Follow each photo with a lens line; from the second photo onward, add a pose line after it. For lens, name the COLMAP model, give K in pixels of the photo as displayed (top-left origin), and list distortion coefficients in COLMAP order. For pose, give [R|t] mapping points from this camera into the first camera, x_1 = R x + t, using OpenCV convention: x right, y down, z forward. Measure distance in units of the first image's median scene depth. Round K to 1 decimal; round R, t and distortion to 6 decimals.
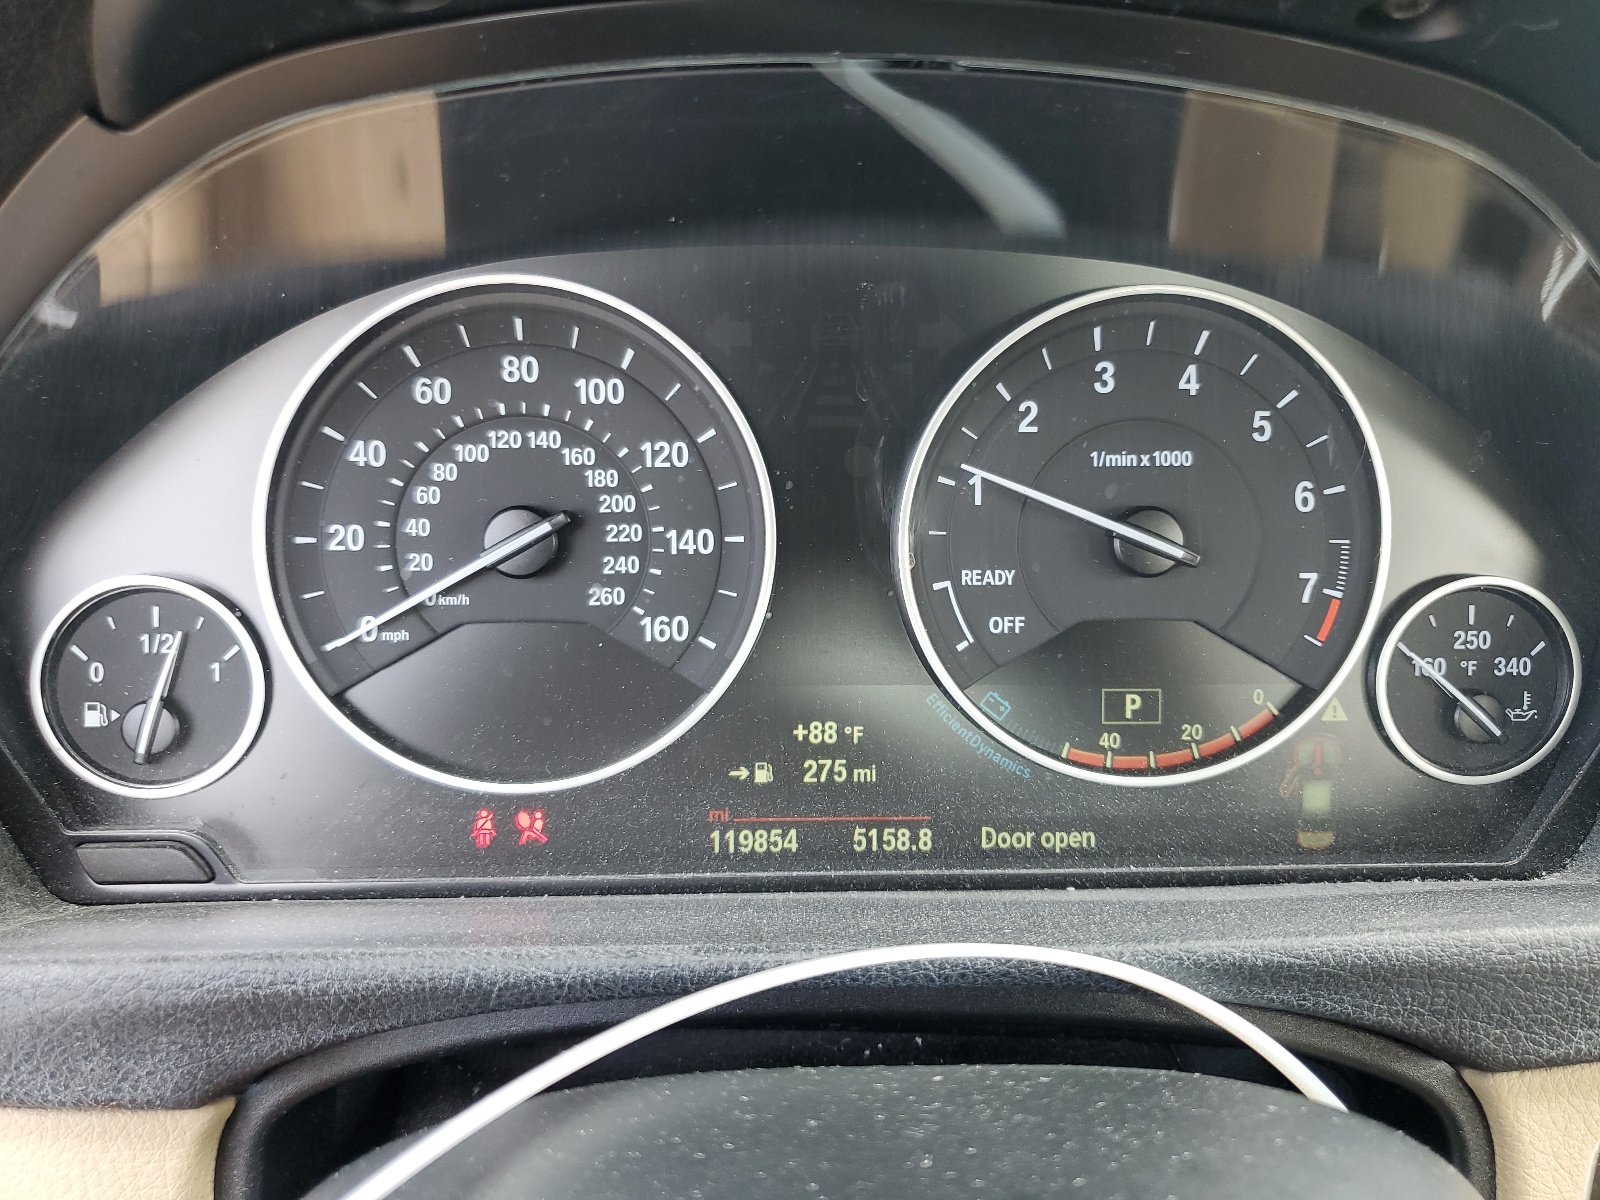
lens RADIAL K [[1209.8, 0, 802.3], [0, 1209.8, 600.8], [0, 0, 1]] dist [-0.013385, -0.004739]
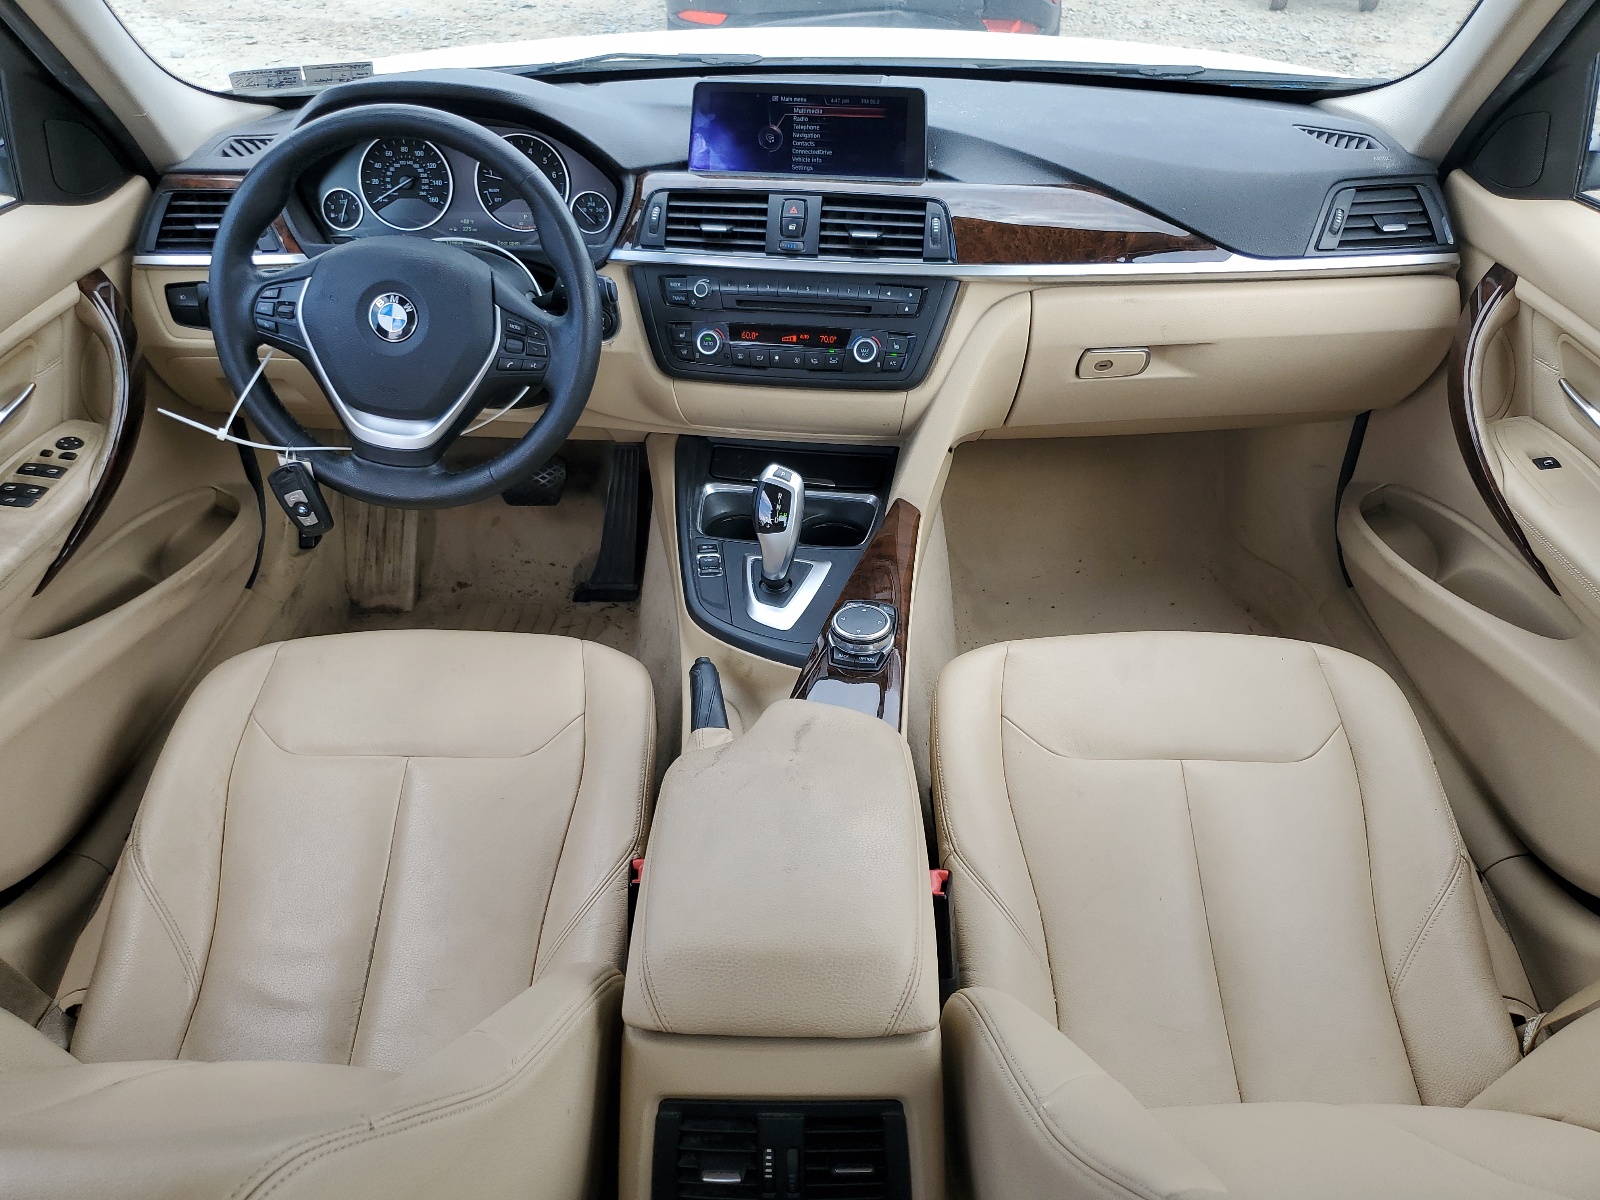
lens RADIAL K [[1209.8, 0, 797.4], [0, 1209.8, 600.9], [0, 0, 1]] dist [-0.013385, -0.004739]
pose [[0.997100, 0.035453, -0.067343, 1.961179], [-0.016909, 0.965954, 0.258160, 0.341330], [0.074203, -0.256273, 0.963752, -4.604377]]
